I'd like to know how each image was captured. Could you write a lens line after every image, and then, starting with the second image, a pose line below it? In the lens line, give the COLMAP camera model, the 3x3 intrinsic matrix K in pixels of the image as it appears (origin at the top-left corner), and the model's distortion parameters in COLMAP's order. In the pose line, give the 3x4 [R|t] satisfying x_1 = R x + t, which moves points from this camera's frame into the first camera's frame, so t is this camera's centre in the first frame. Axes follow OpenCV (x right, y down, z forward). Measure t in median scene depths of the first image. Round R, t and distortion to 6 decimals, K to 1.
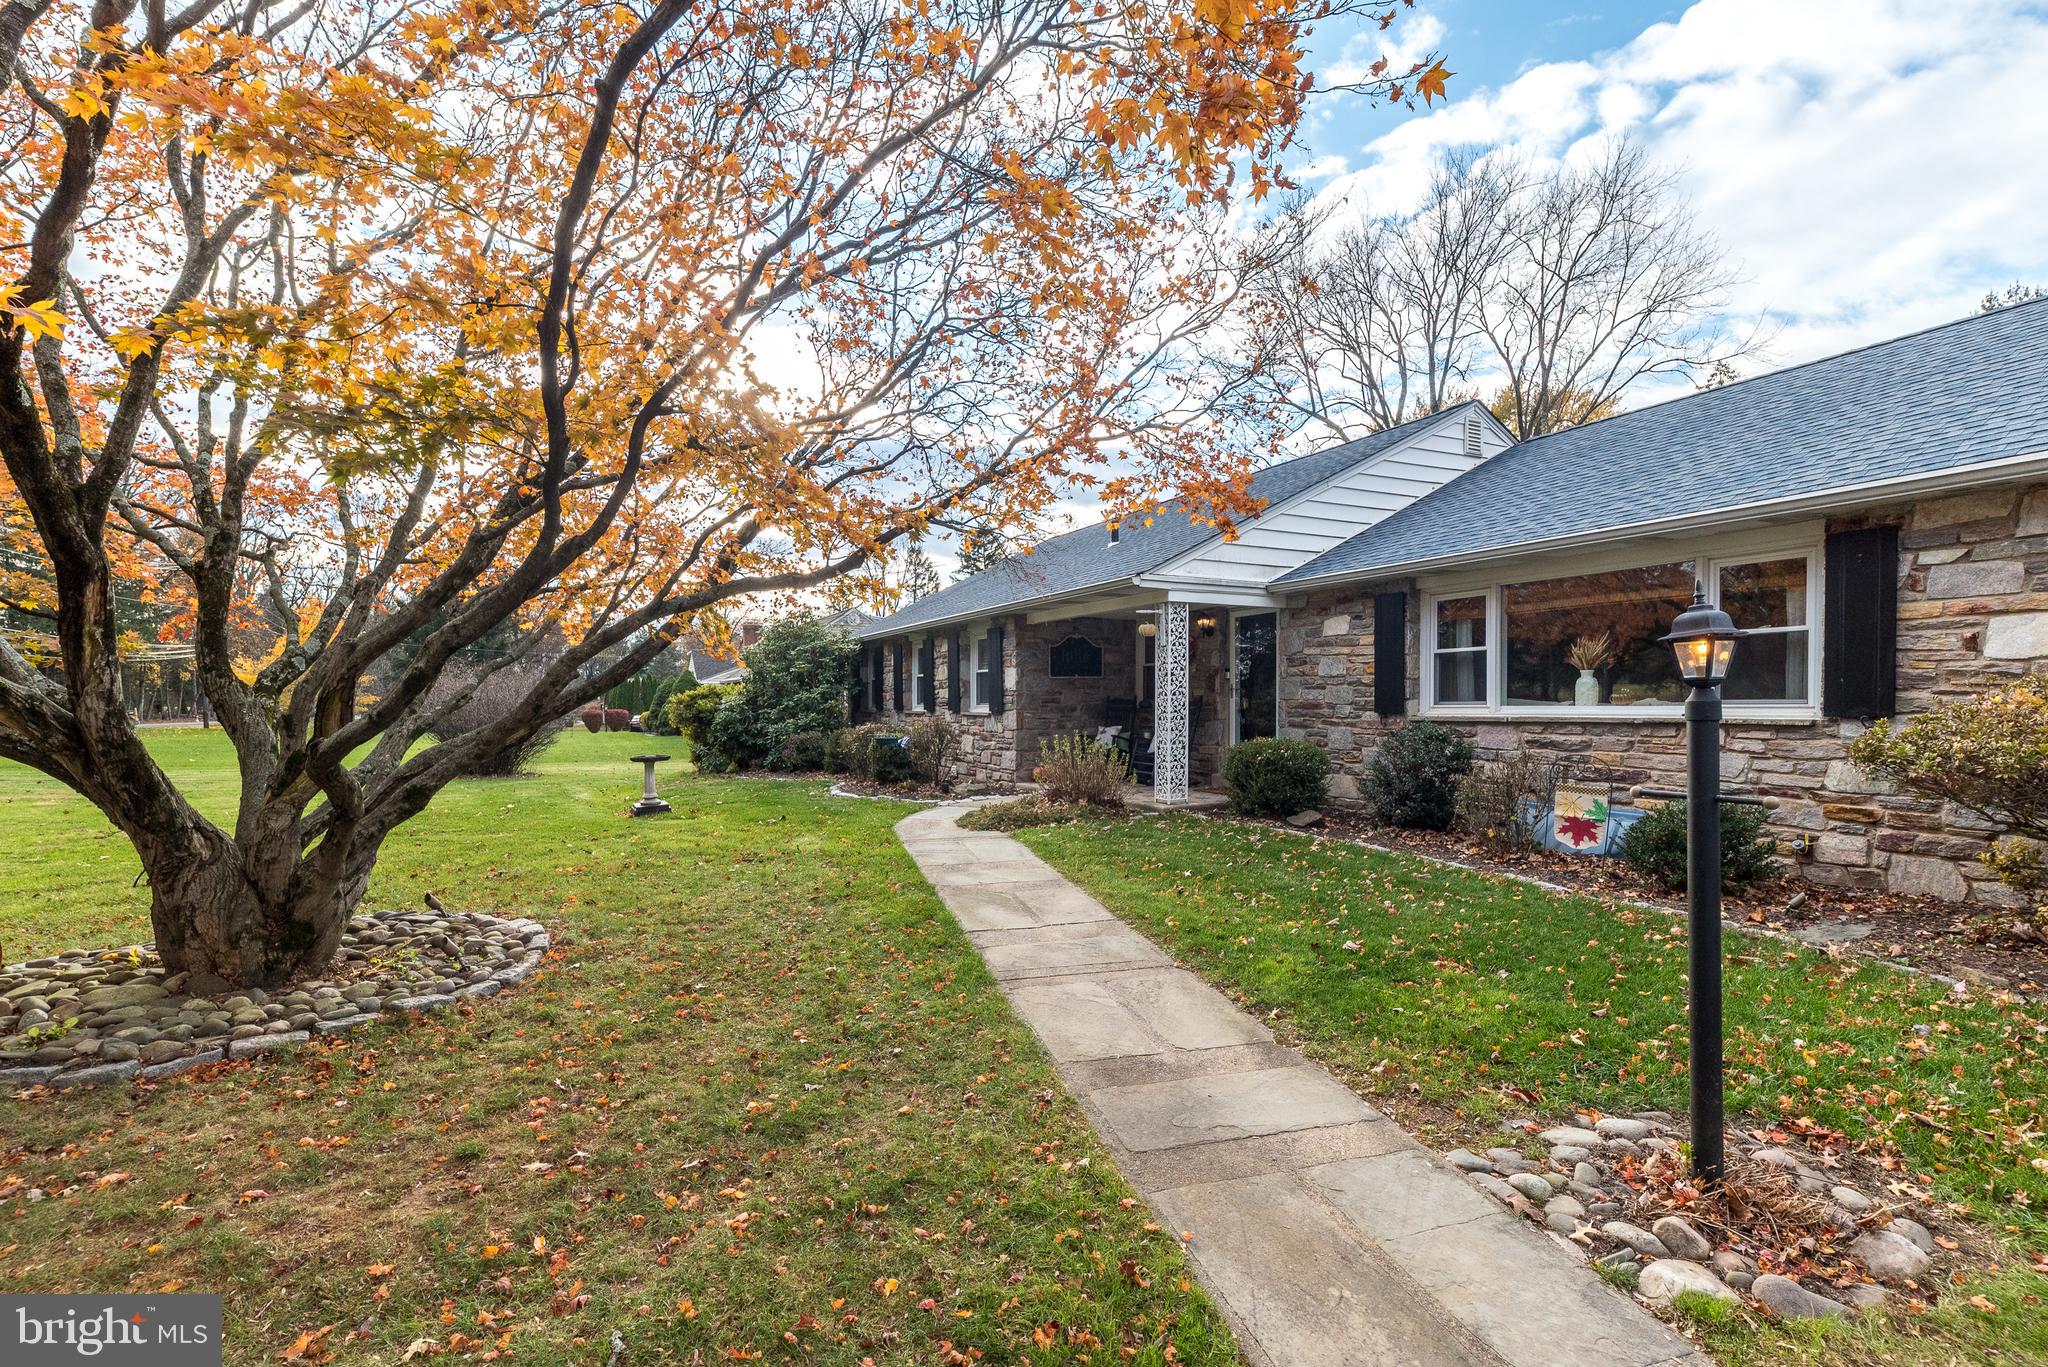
lens RADIAL K [[886.3, 0, 1039.5], [0, 886.3, 733.4], [0, 0, 1]] dist [0.007402, 0.000022]
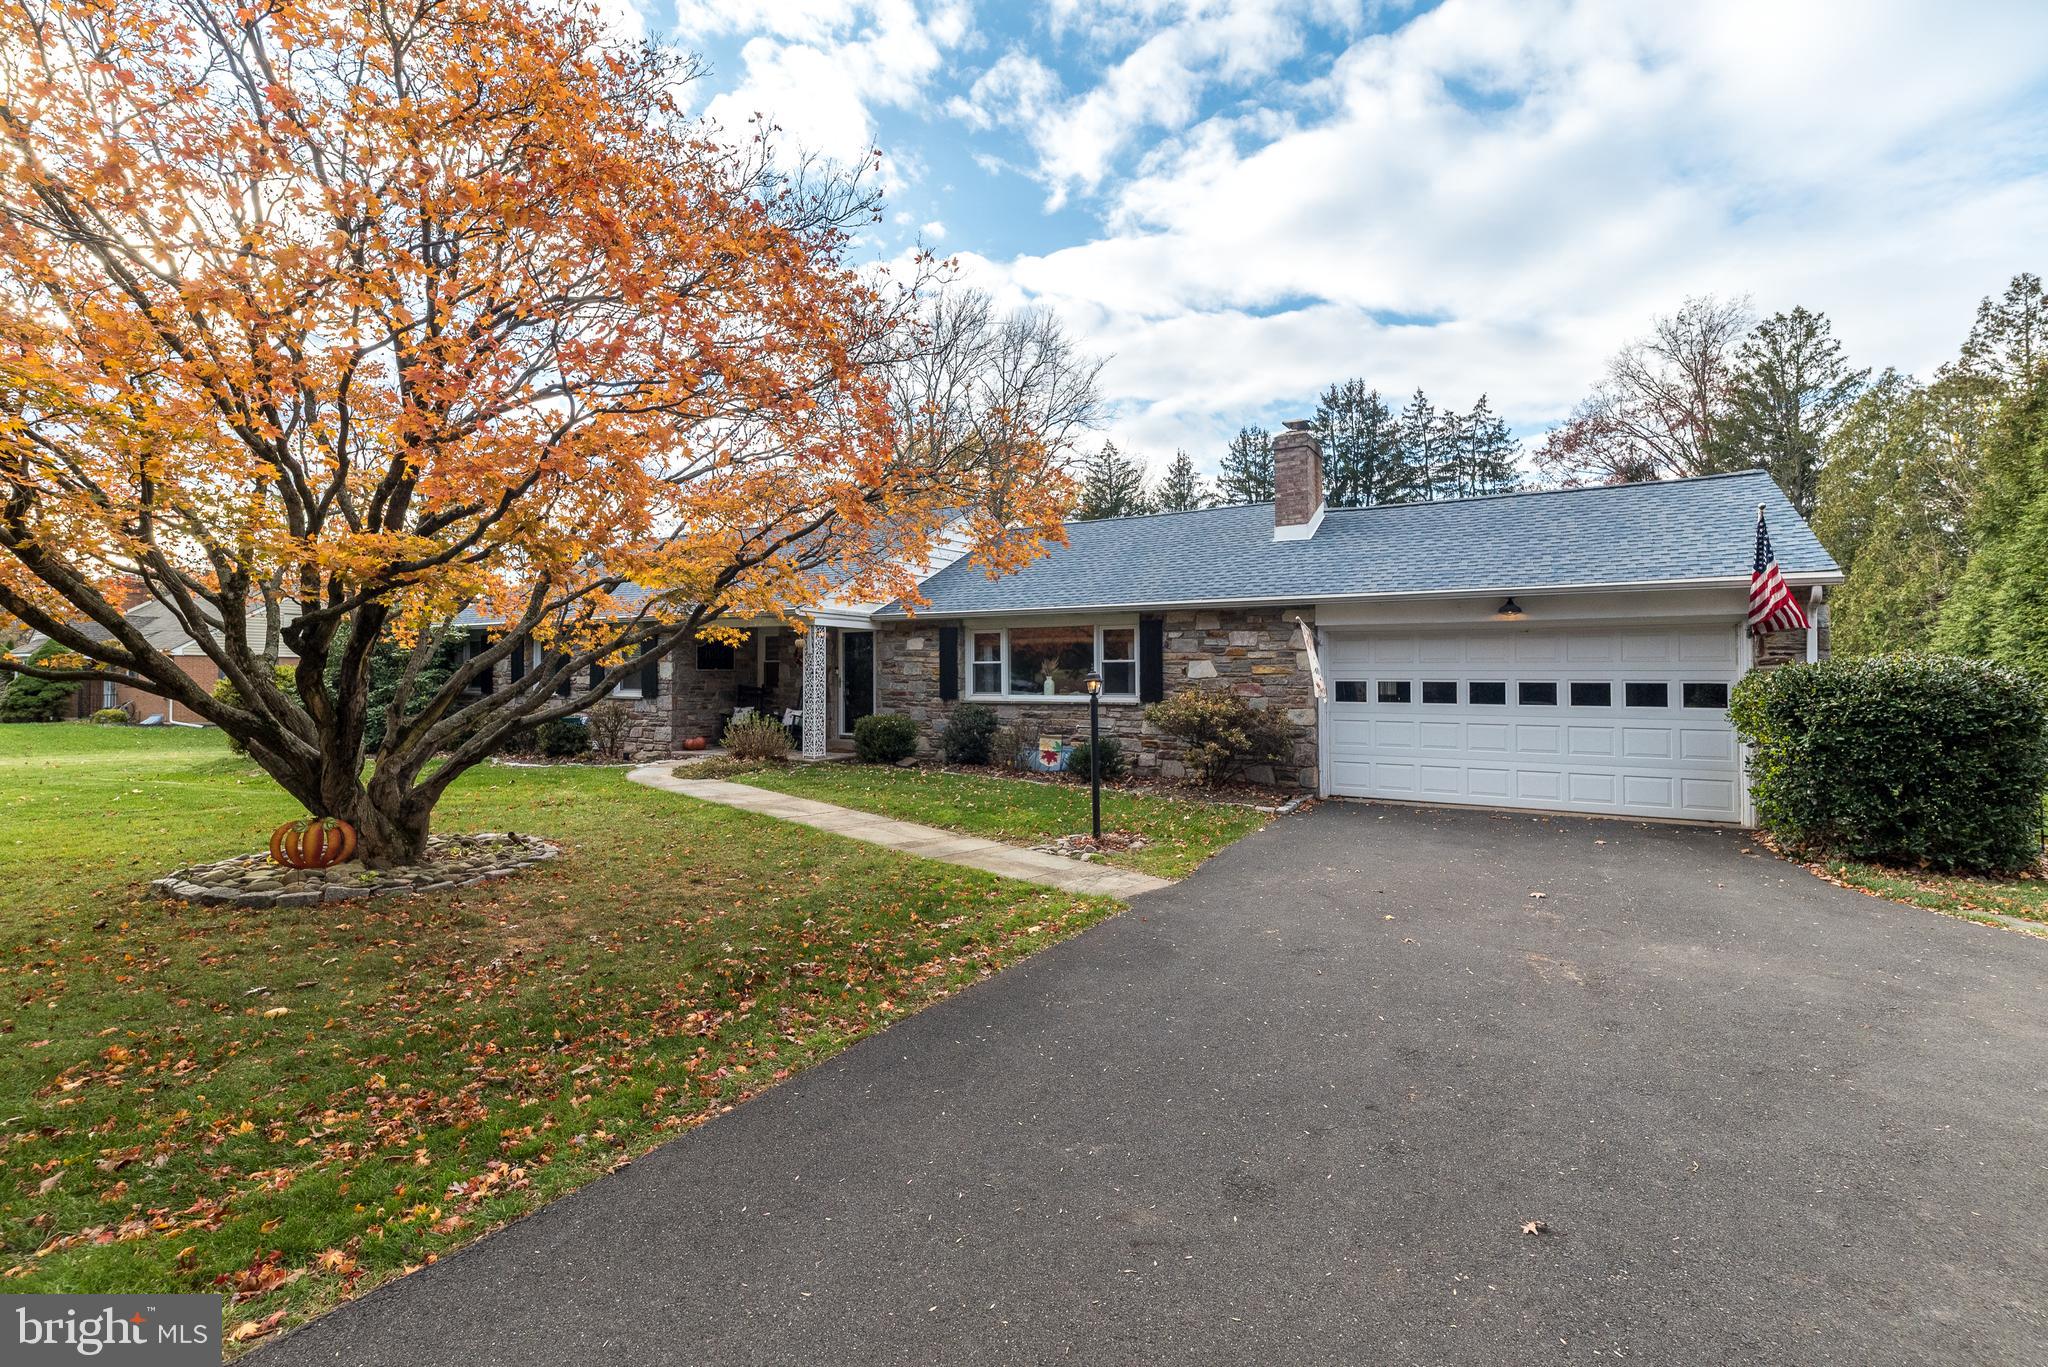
lens RADIAL K [[882.5, 0, 1025.6], [0, 882.5, 673.2], [0, 0, 1]] dist [0.002070, 0.000089]
pose [[0.851355, 0.014148, 0.524400, -0.399293], [0.009444, 0.999061, -0.042286, 0.001376], [-0.524506, 0.040953, 0.850422, -0.555354]]
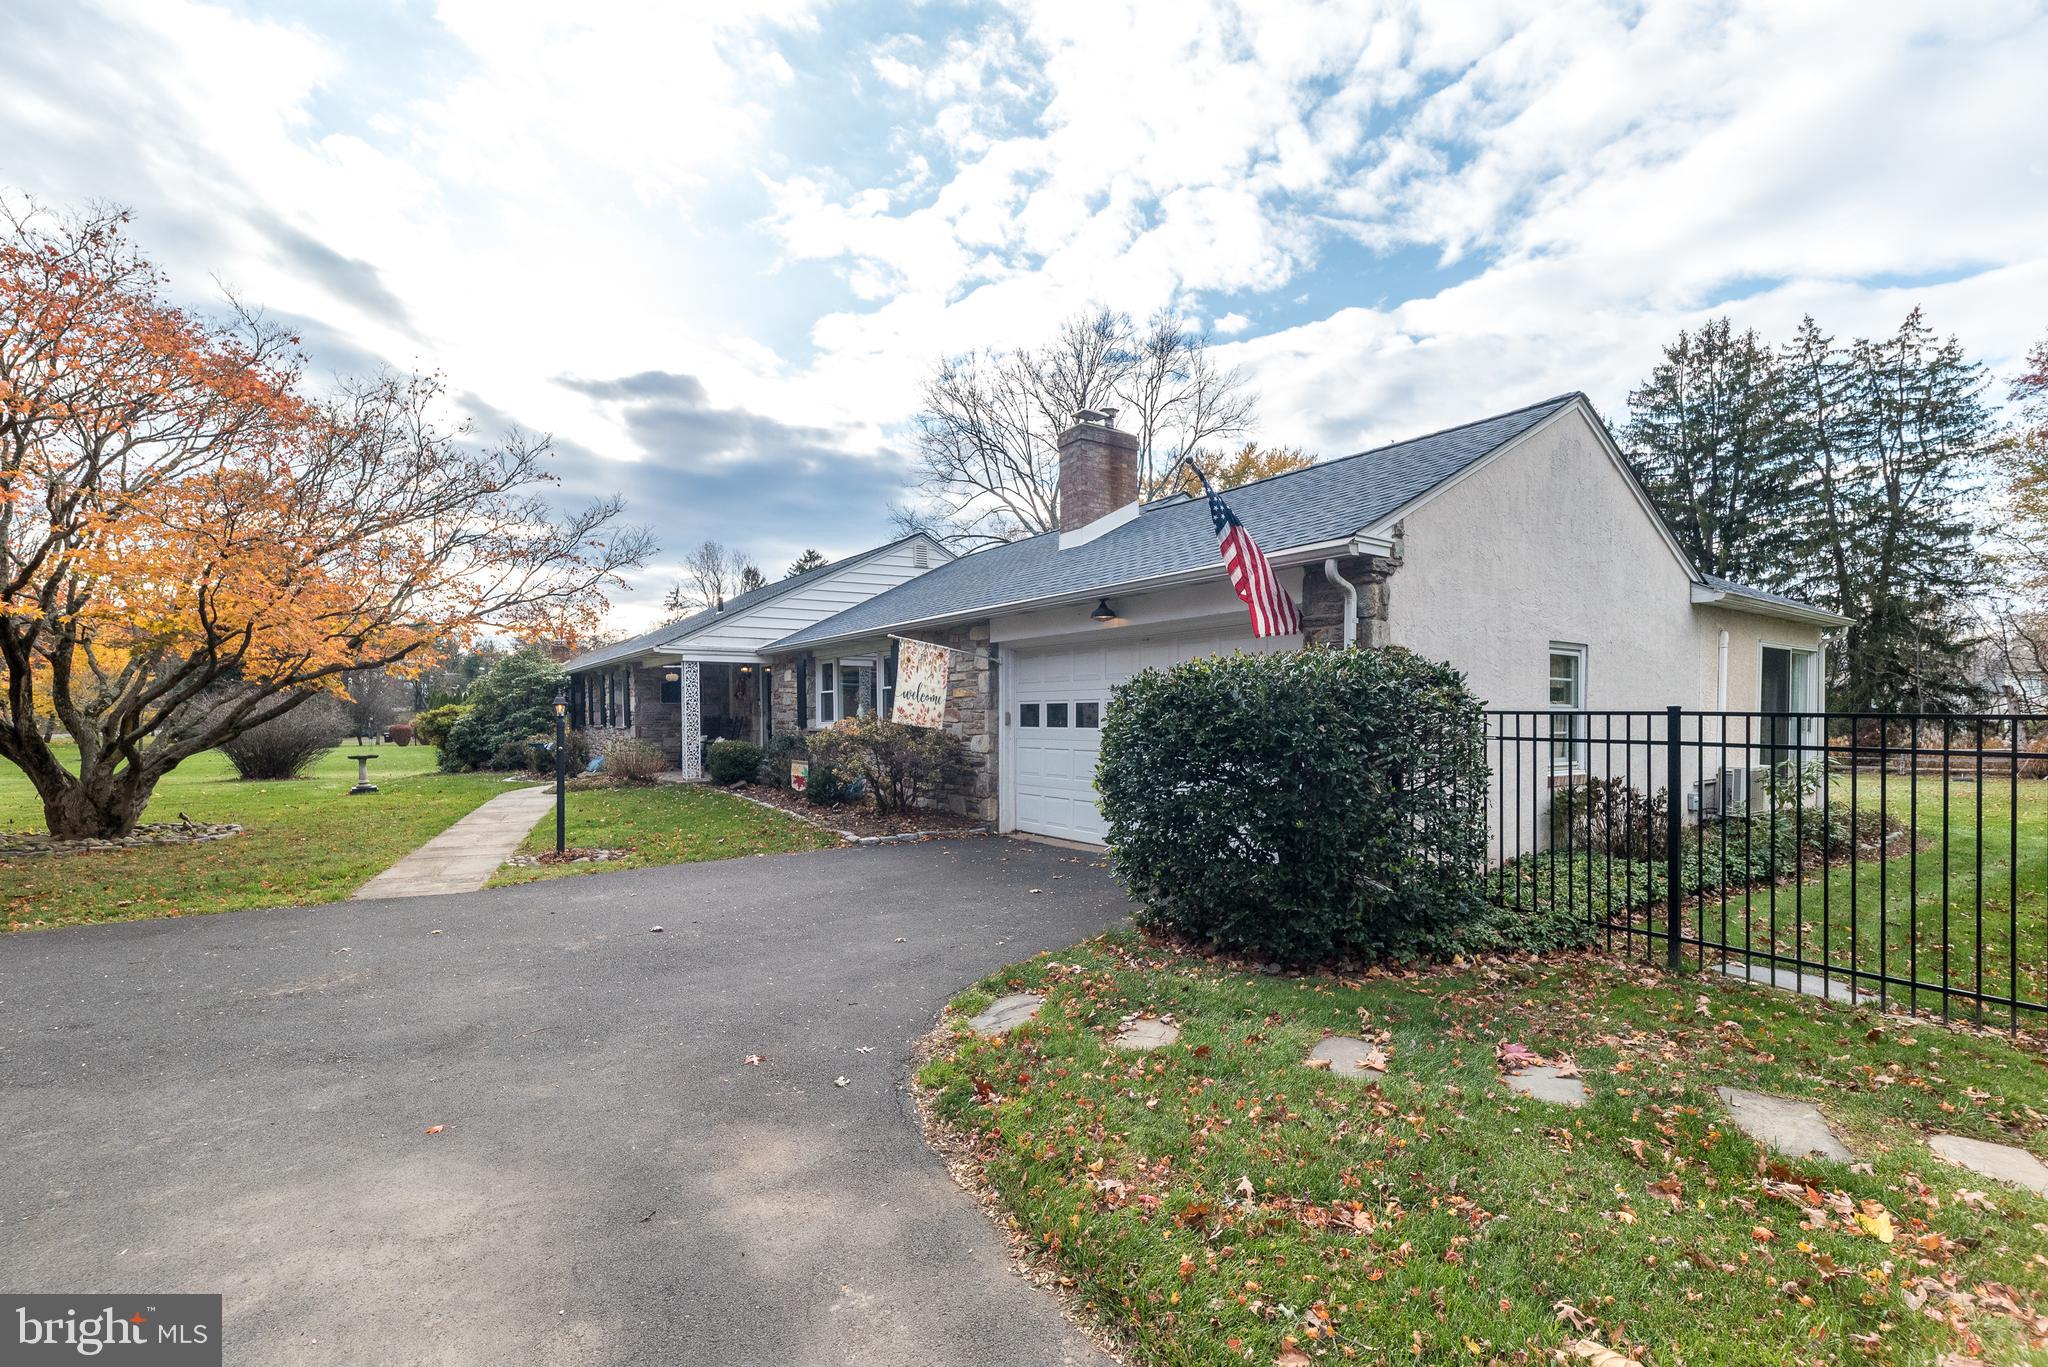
lens RADIAL K [[863.9, 0, 1025.6], [0, 863.9, 769.7], [0, 0, 1]] dist [0.003467, 0.000393]
pose [[0.990636, -0.006690, 0.136364, 0.674023], [0.003285, 0.999678, 0.025177, 0.023677], [-0.136488, -0.024494, 0.990339, -0.868015]]
